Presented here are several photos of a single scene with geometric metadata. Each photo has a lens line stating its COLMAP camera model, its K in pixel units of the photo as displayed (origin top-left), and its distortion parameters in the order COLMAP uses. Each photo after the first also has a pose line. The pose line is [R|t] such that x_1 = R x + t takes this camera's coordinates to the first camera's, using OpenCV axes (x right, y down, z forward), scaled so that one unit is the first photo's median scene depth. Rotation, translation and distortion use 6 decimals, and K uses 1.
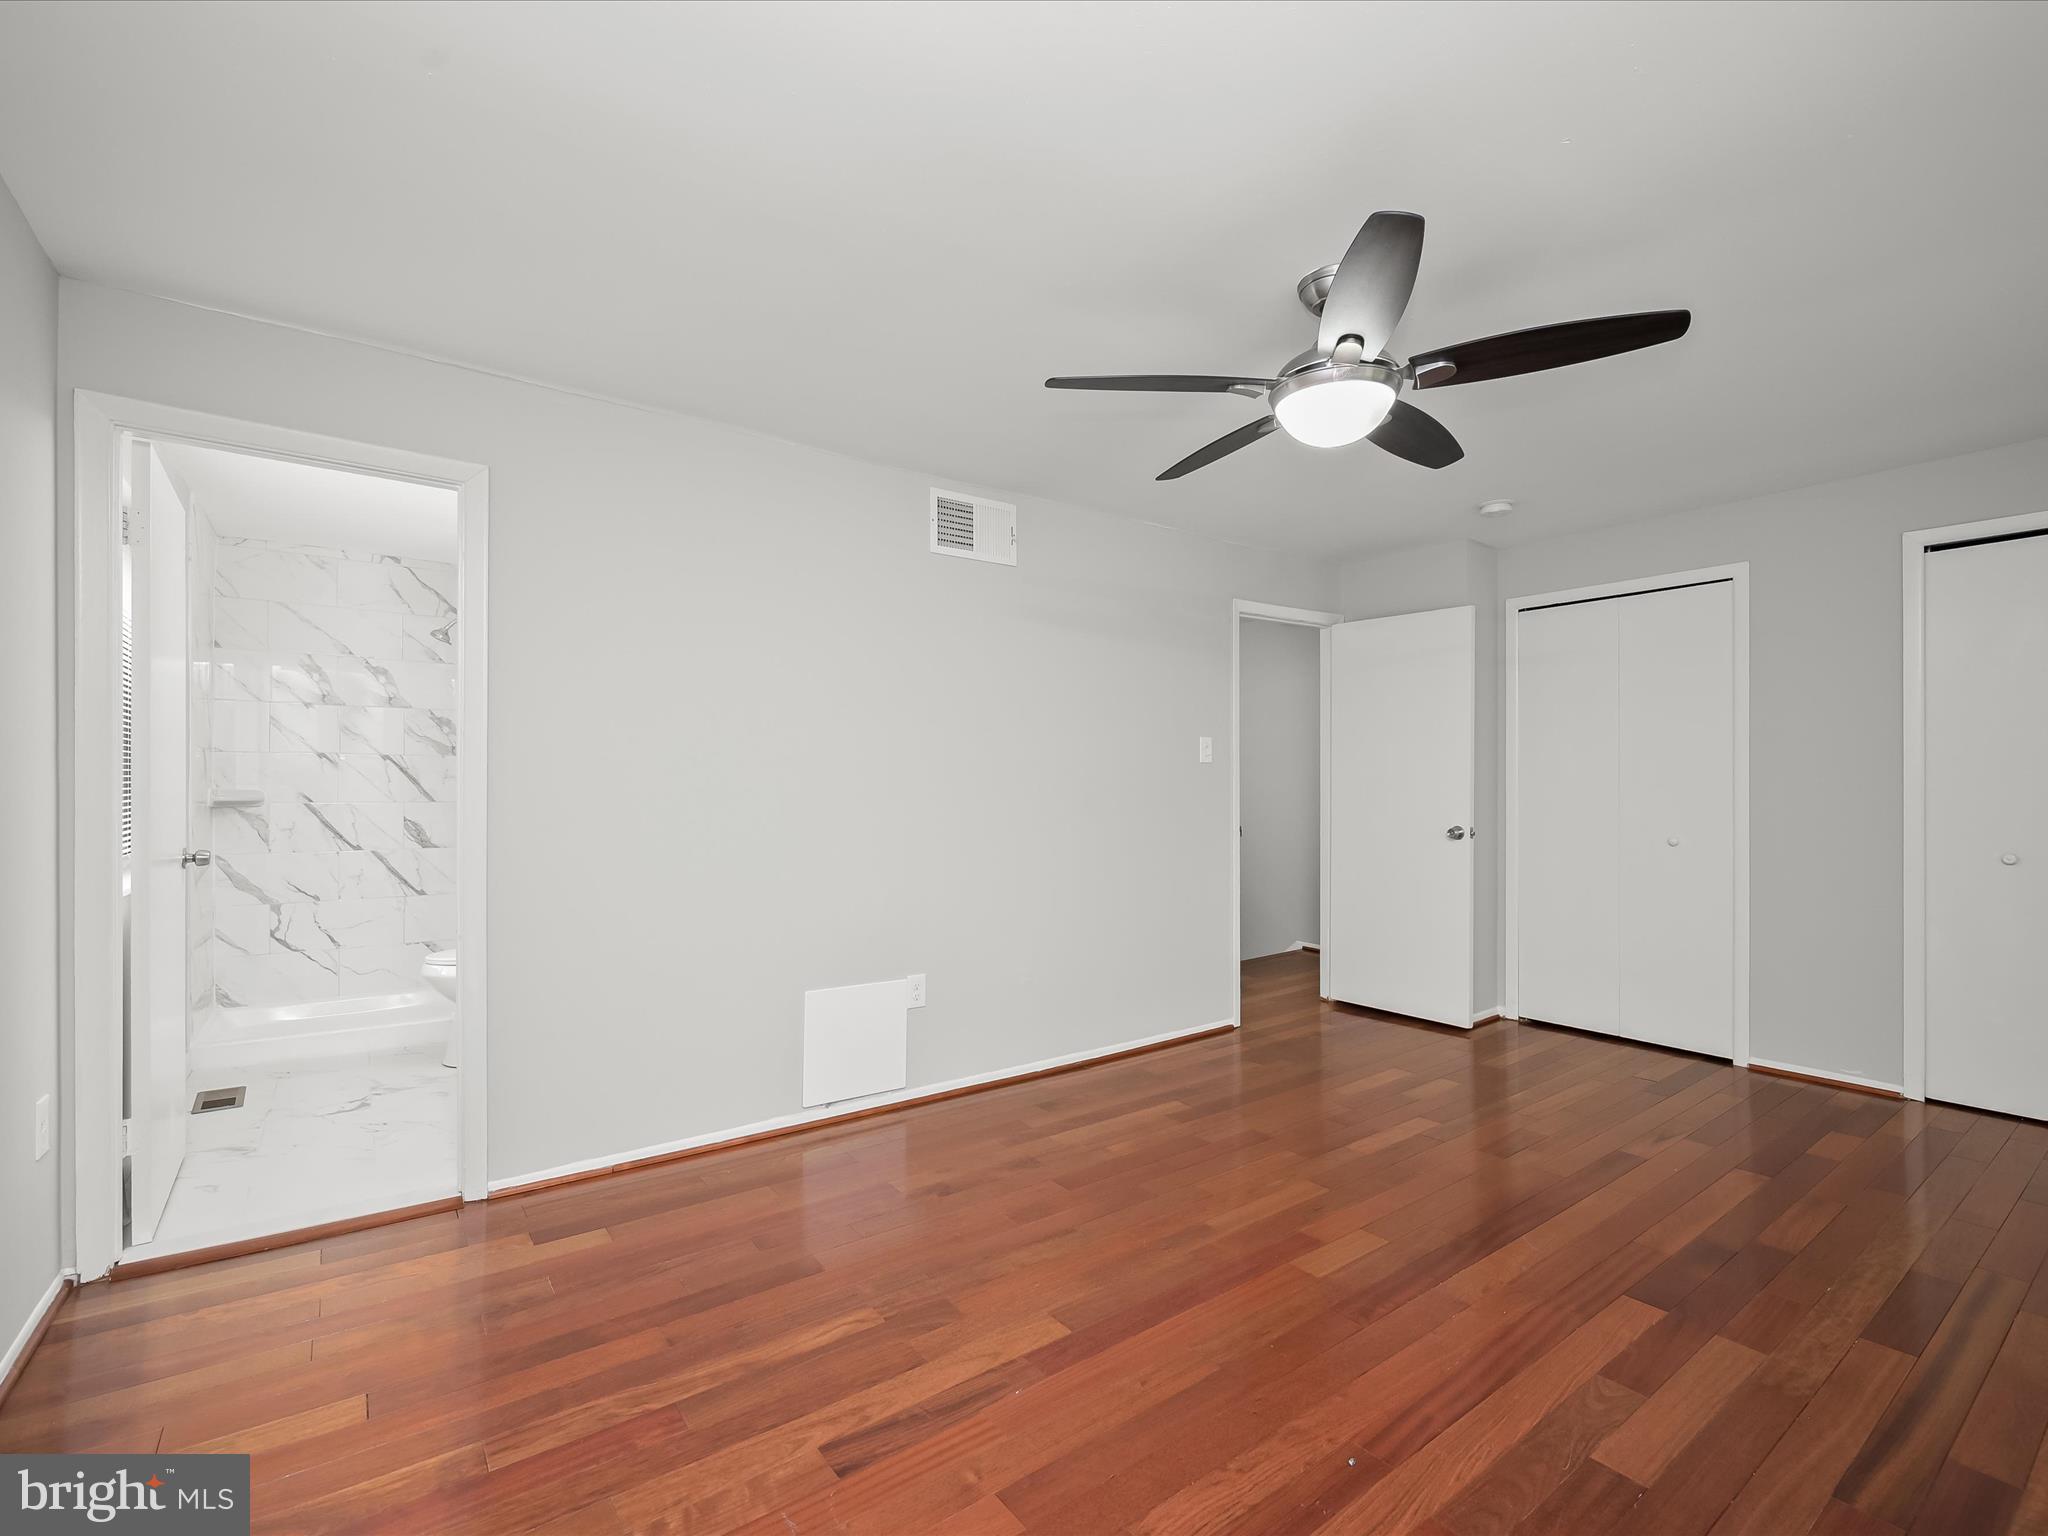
lens RADIAL K [[926.2, 0, 1031.7], [0, 926.2, 772.1], [0, 0, 1]] dist [0.001780, -0.000987]
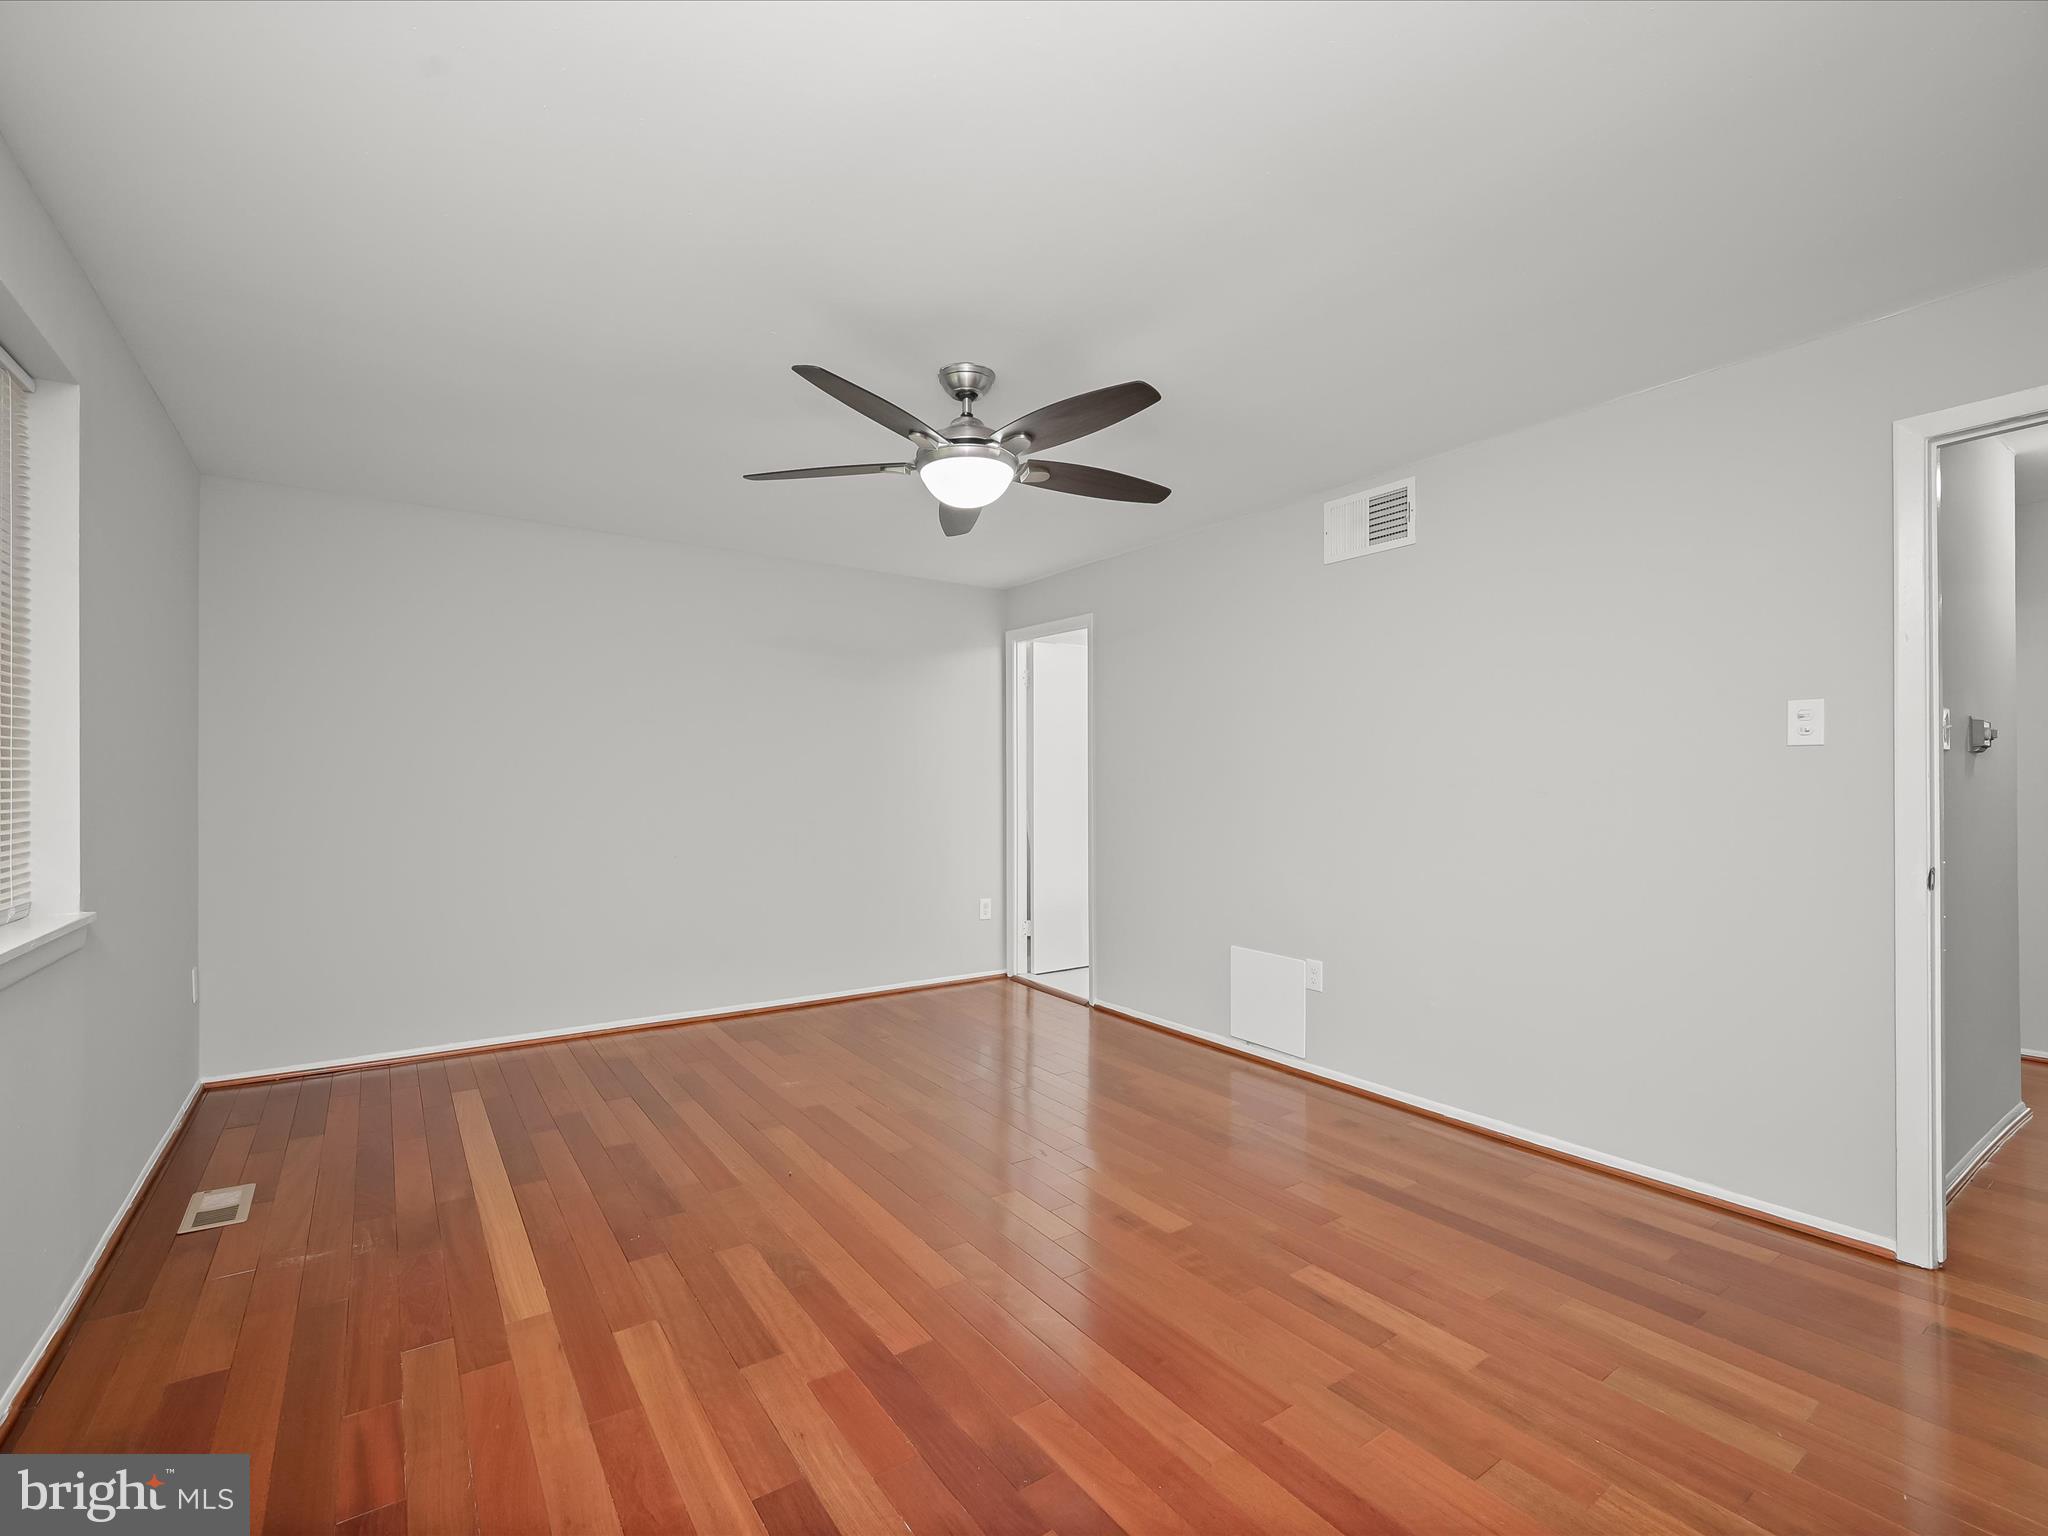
lens RADIAL K [[926.2, 0, 1032.8], [0, 926.2, 780.0], [0, 0, 1]] dist [0.001780, -0.000987]
pose [[-0.024269, -0.004703, -0.999694, 1.215744], [0.016212, 0.999856, -0.005097, 0.009845], [0.999574, -0.016331, -0.024189, 0.880199]]
